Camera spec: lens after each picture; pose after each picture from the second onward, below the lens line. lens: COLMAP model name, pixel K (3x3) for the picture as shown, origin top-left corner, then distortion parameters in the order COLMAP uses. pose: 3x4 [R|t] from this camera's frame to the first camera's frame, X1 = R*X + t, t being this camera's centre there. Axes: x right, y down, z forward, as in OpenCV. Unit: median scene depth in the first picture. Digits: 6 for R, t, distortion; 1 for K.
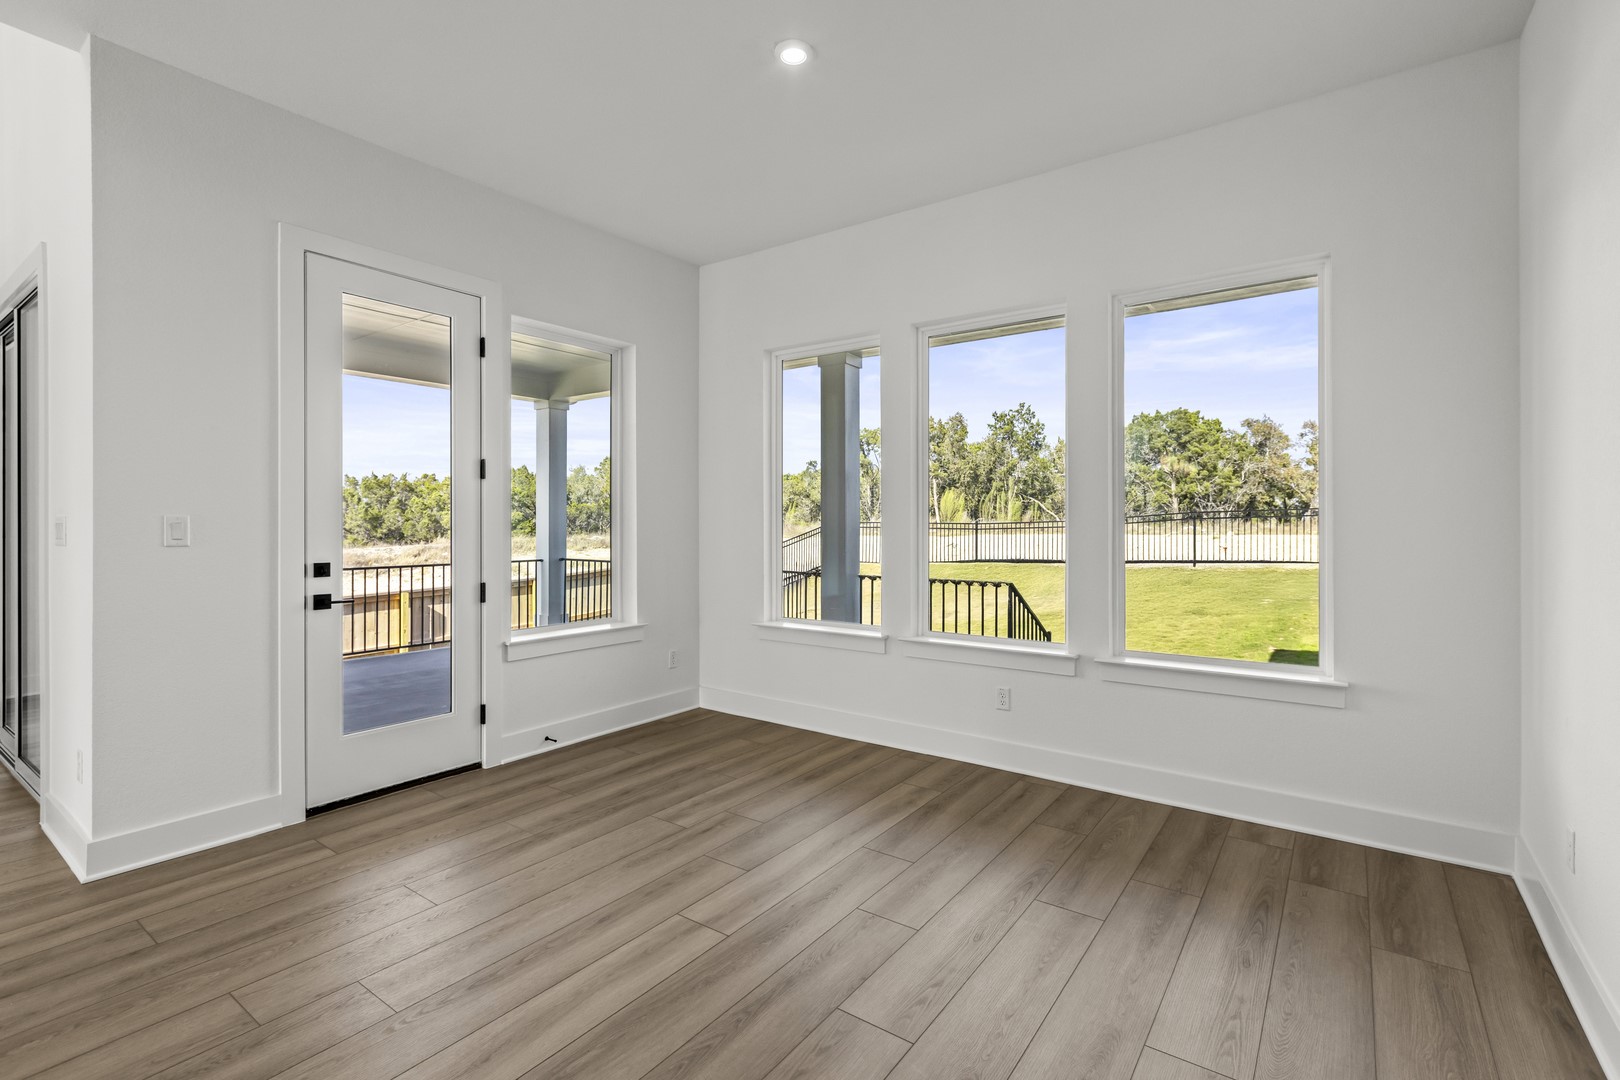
lens RADIAL K [[748.5, 0, 806.4], [0, 748.5, 525.7], [0, 0, 1]] dist [0.001348, 0.000200]
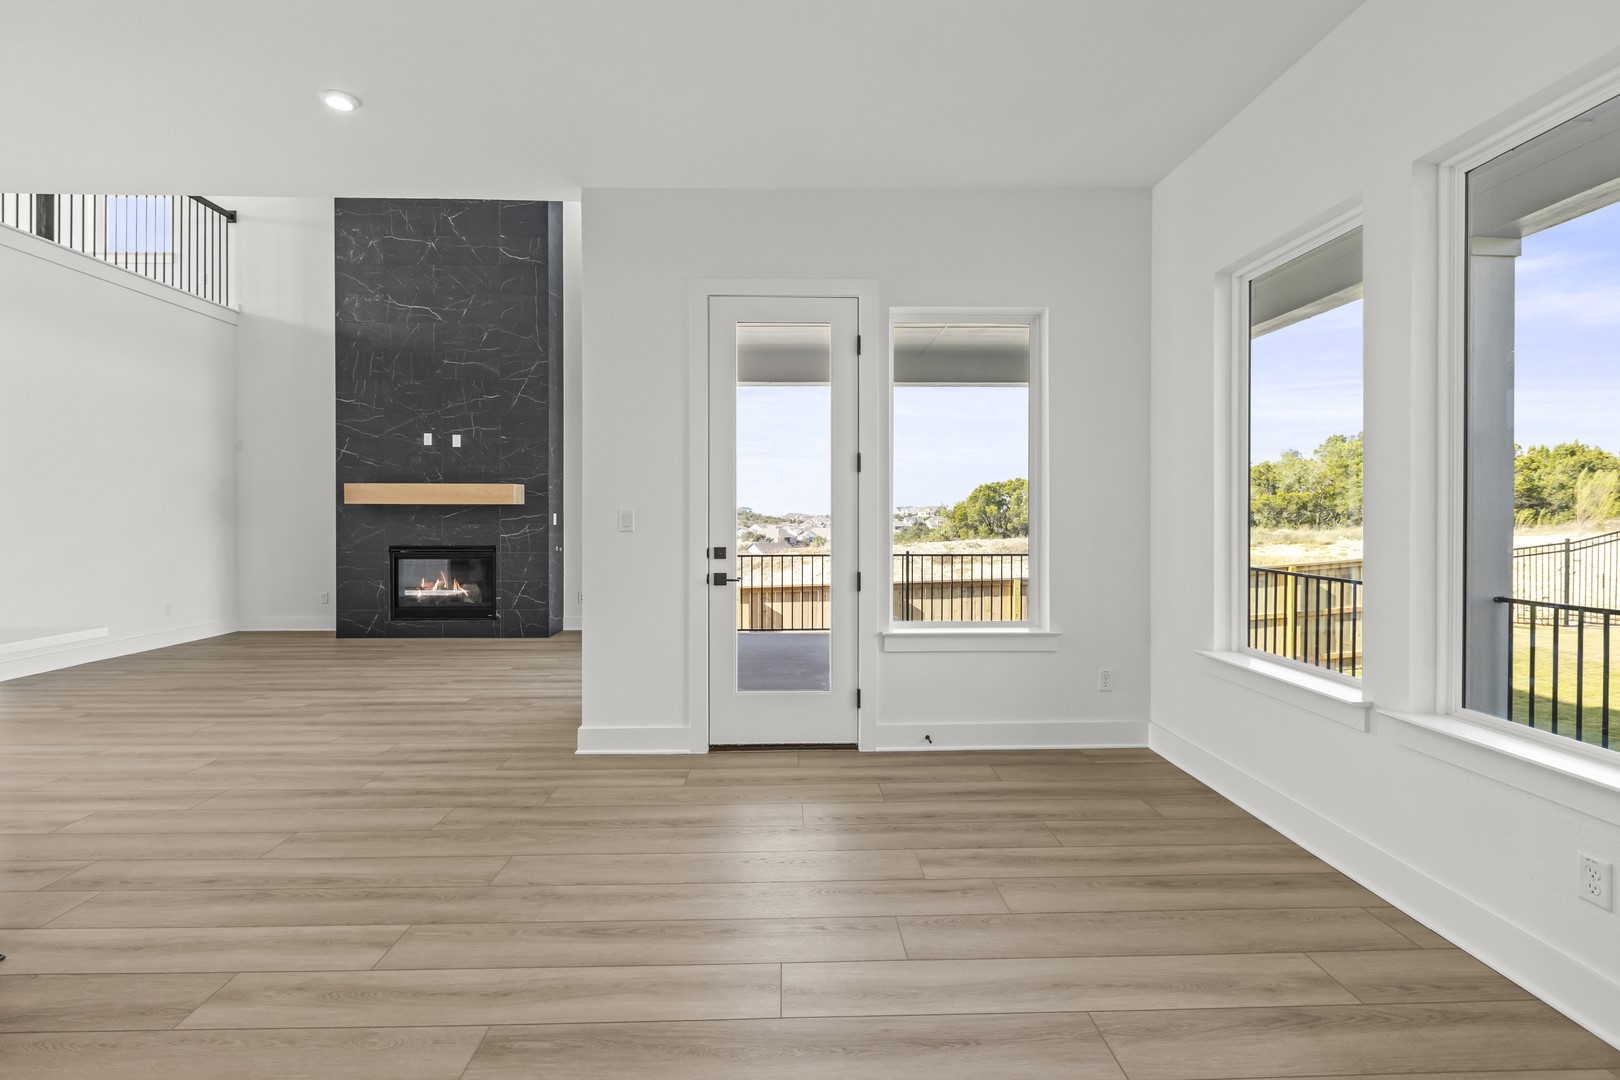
lens RADIAL K [[731.5, 0, 803.8], [0, 731.5, 522.3], [0, 0, 1]] dist [-0.000284, -0.000293]
pose [[0.608239, 0.005984, -0.793731, 0.345154], [-0.001272, 0.999978, 0.006564, 0.000509], [0.793753, -0.002983, 0.608234, 0.339630]]
